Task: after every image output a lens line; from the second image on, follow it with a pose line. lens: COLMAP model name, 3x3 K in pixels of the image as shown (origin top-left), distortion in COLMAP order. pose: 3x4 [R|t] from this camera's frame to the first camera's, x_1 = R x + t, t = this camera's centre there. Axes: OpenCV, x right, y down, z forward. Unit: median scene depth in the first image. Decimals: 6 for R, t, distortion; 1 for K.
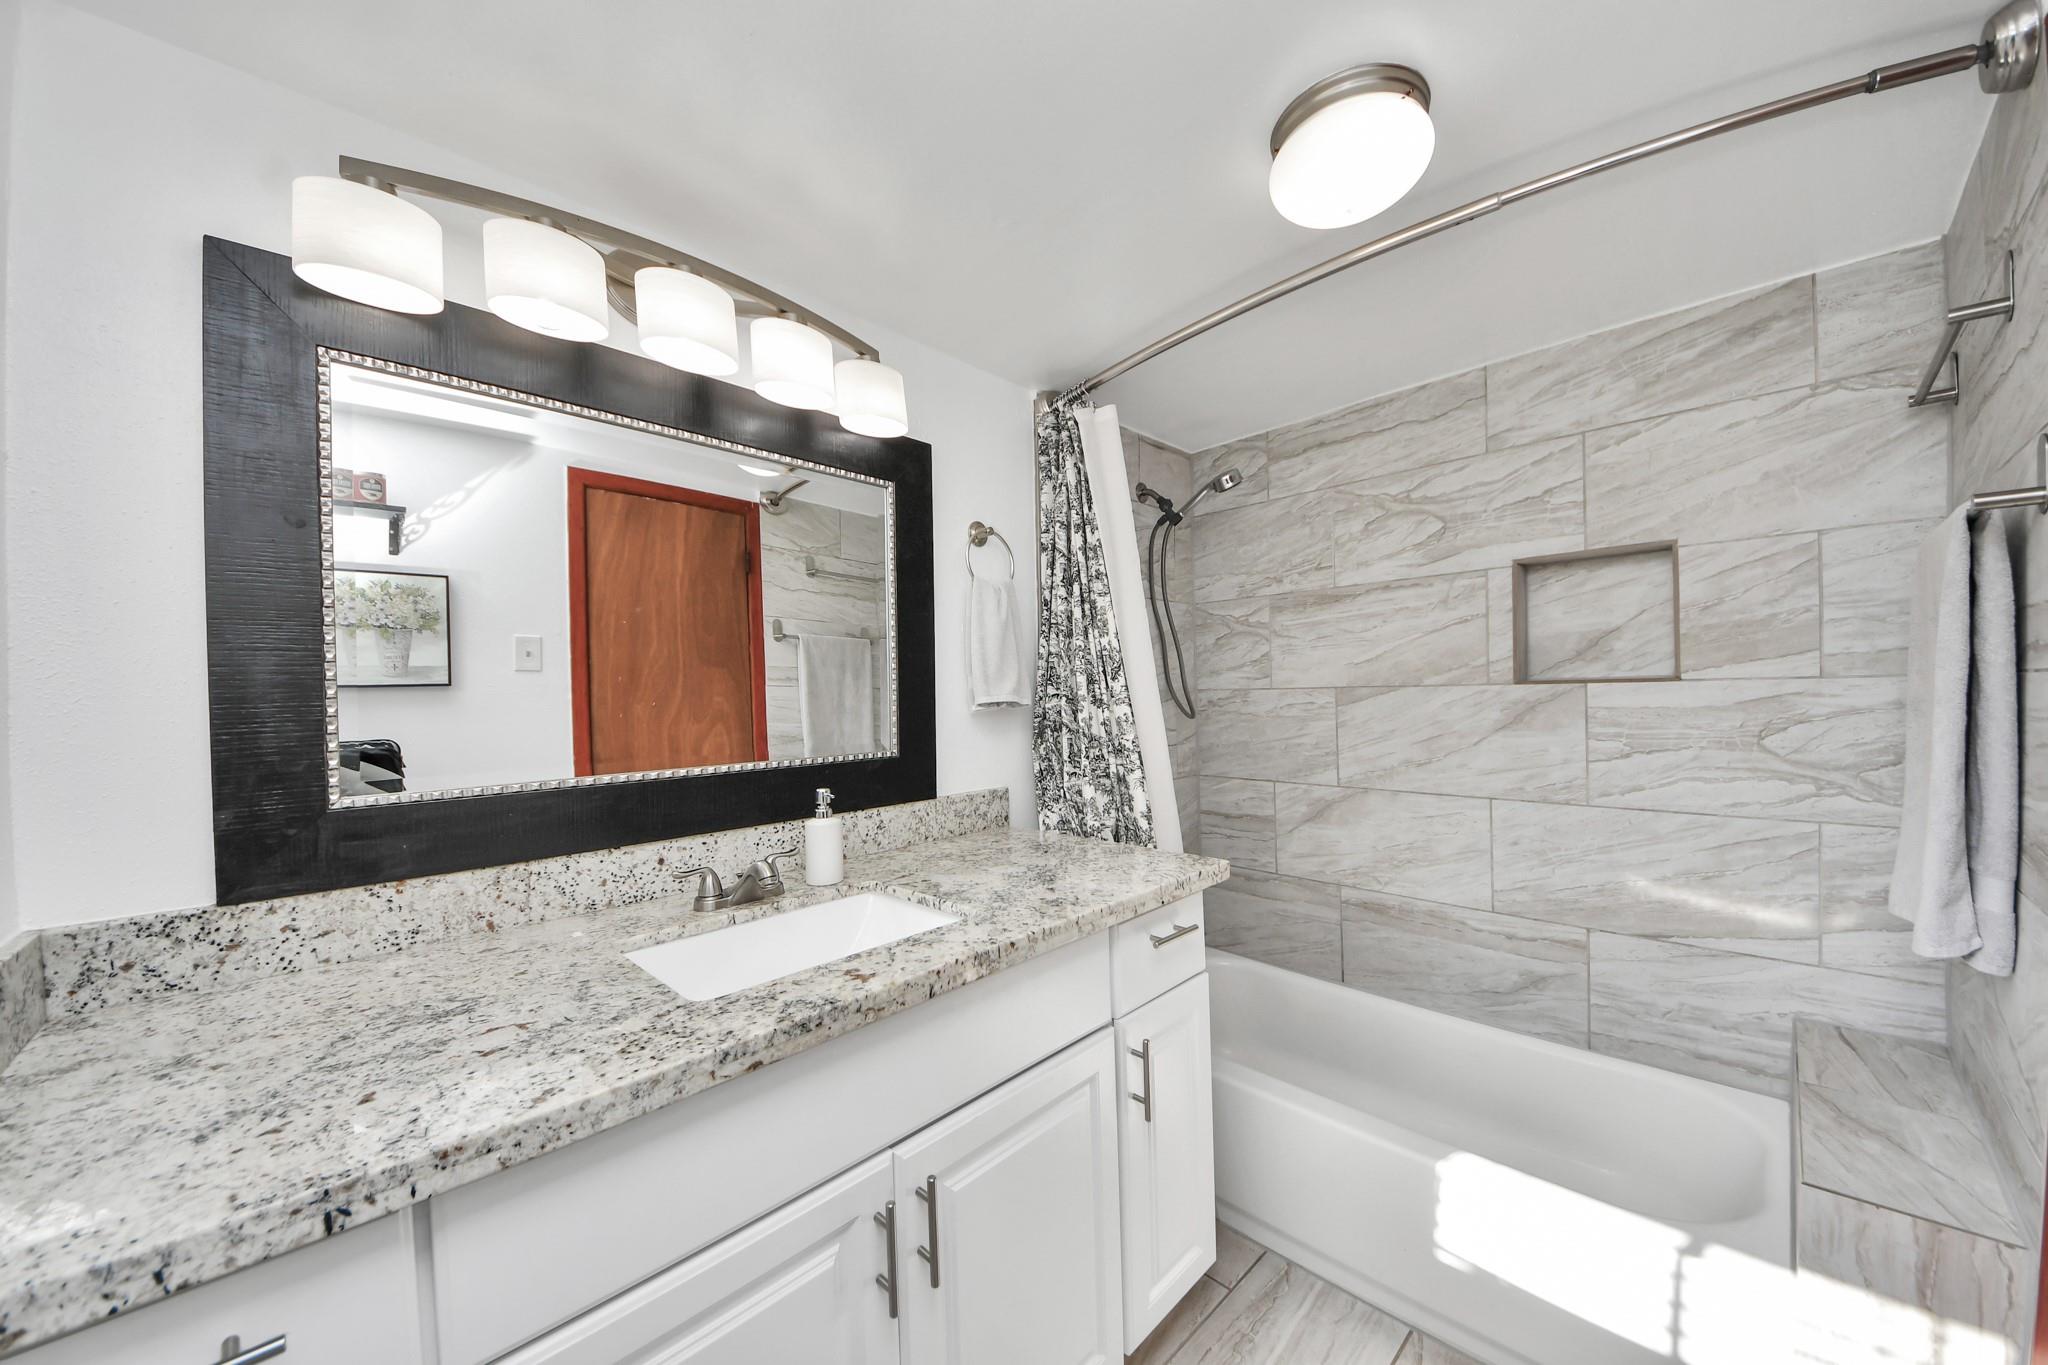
lens RADIAL K [[730.5, 0, 1031.9], [0, 730.5, 689.9], [0, 0, 1]] dist [-0.000873, -0.000216]
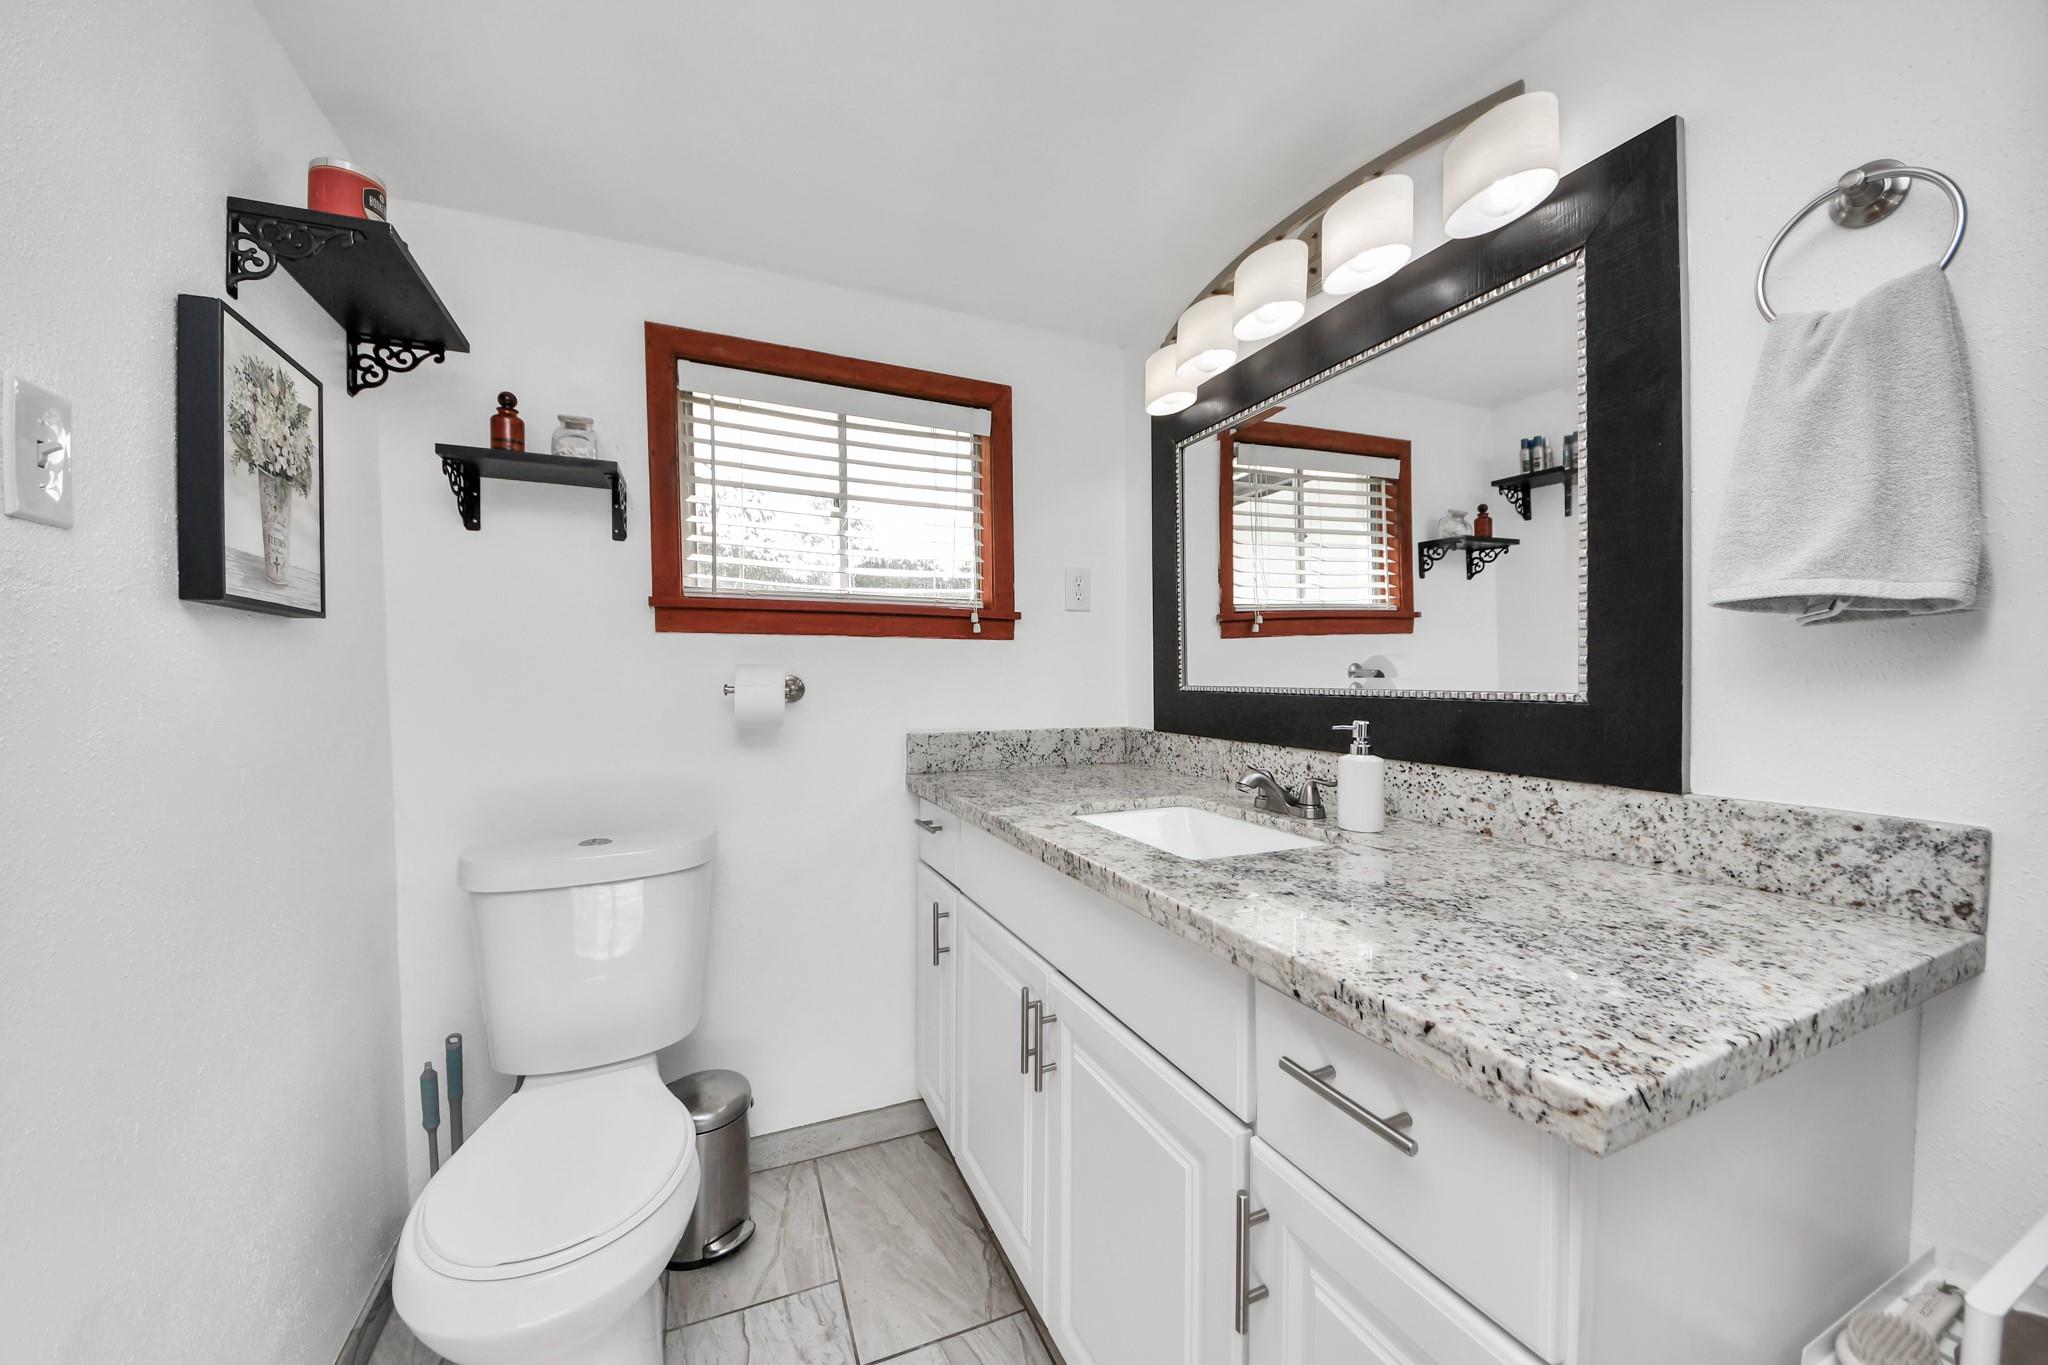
lens RADIAL K [[730.5, 0, 1031.9], [0, 730.5, 689.9], [0, 0, 1]] dist [-0.000873, -0.000216]
pose [[-0.372272, 0.041809, -0.927182, 0.675597], [0.014750, 0.999125, 0.039131, 0.059501], [0.928007, 0.000892, -0.372563, 0.983524]]
